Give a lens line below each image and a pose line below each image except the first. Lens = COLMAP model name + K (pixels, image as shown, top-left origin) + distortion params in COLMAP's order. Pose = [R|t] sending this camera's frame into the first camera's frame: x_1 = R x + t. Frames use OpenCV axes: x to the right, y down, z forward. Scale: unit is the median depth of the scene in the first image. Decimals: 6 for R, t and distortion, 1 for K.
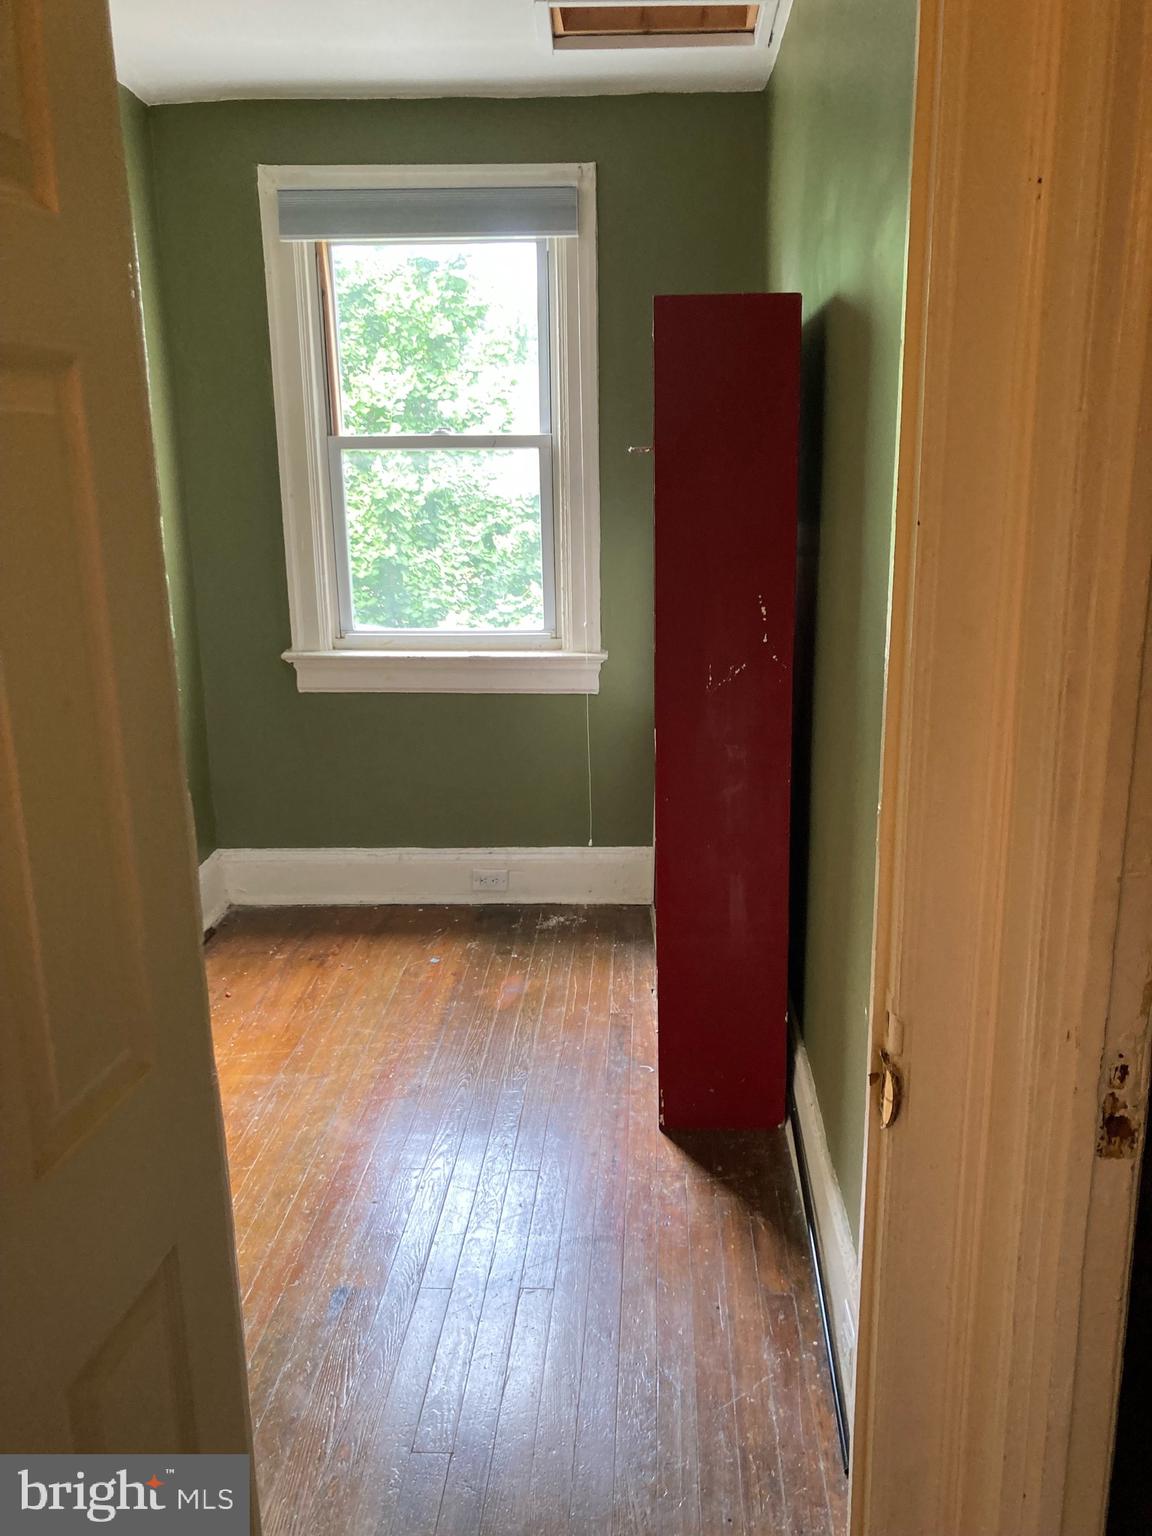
lens RADIAL K [[1254.5, 0, 581.7], [0, 1254.5, 771.5], [0, 0, 1]] dist [0.013744, 0.000418]
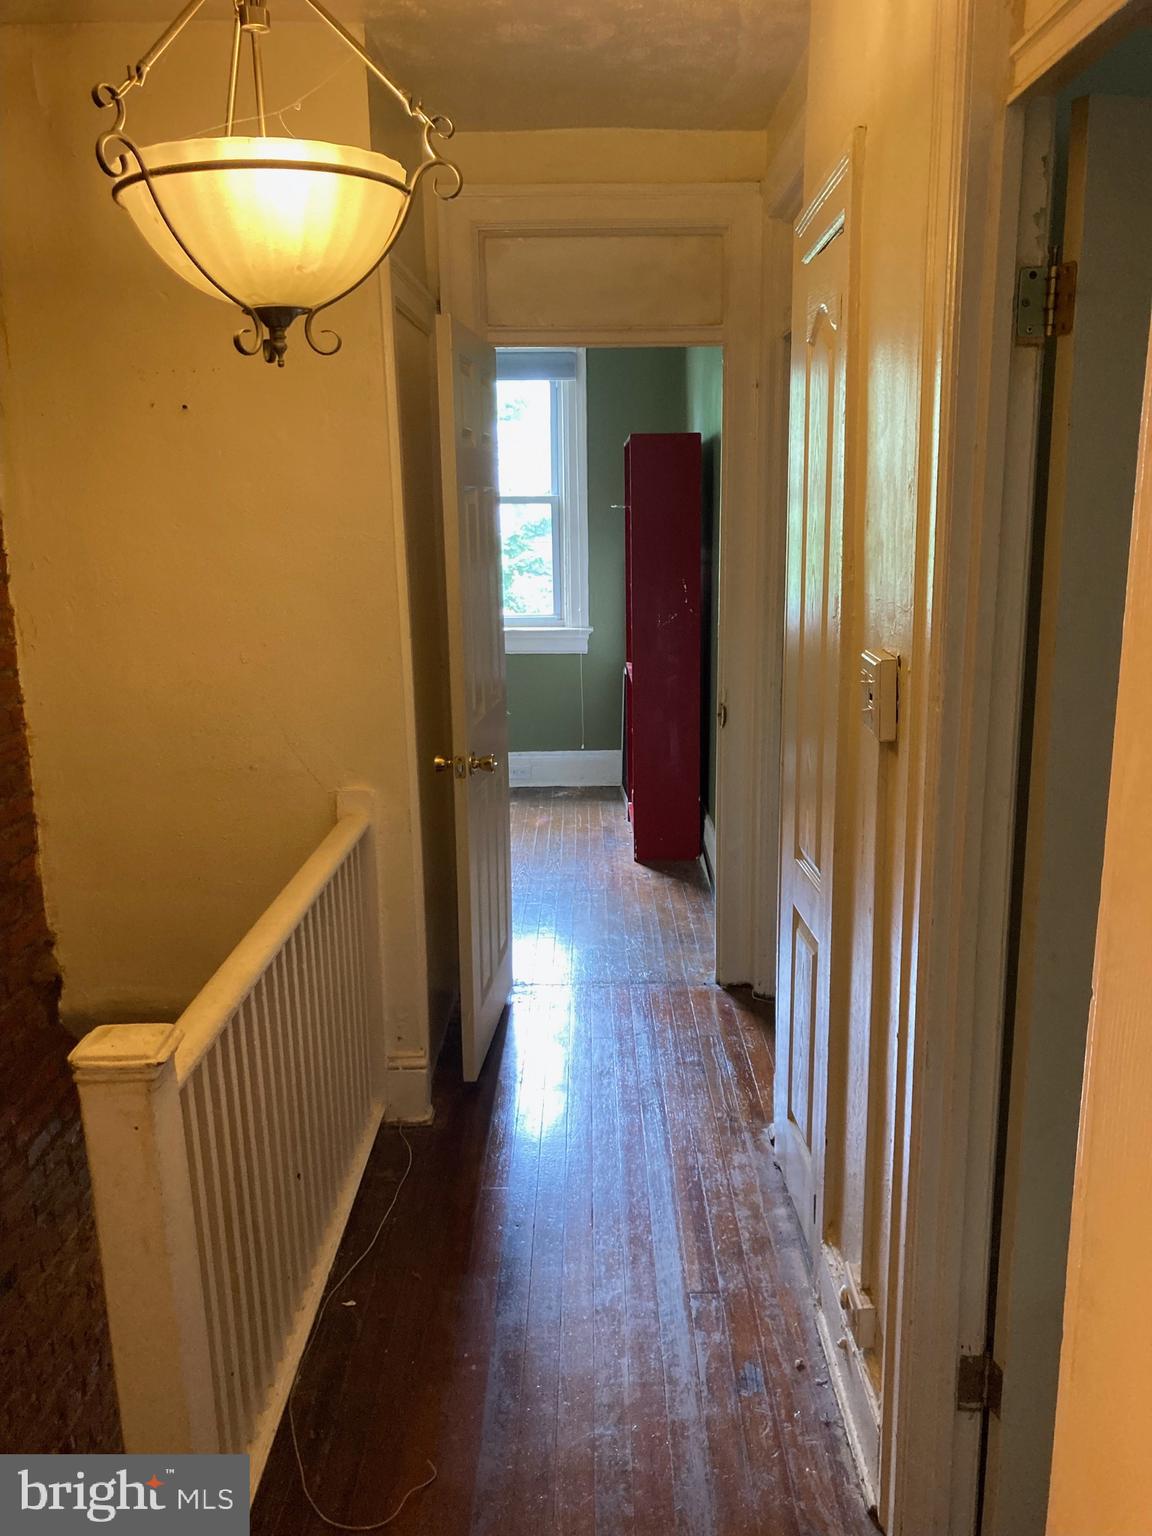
lens RADIAL K [[1254.5, 0, 575.5], [0, 1254.5, 767.7], [0, 0, 1]] dist [0.013744, 0.000418]
pose [[0.998863, -0.007377, 0.047101, -0.091320], [0.009022, 0.999353, -0.034814, 0.163164], [-0.046813, 0.035199, 0.998283, -0.707477]]
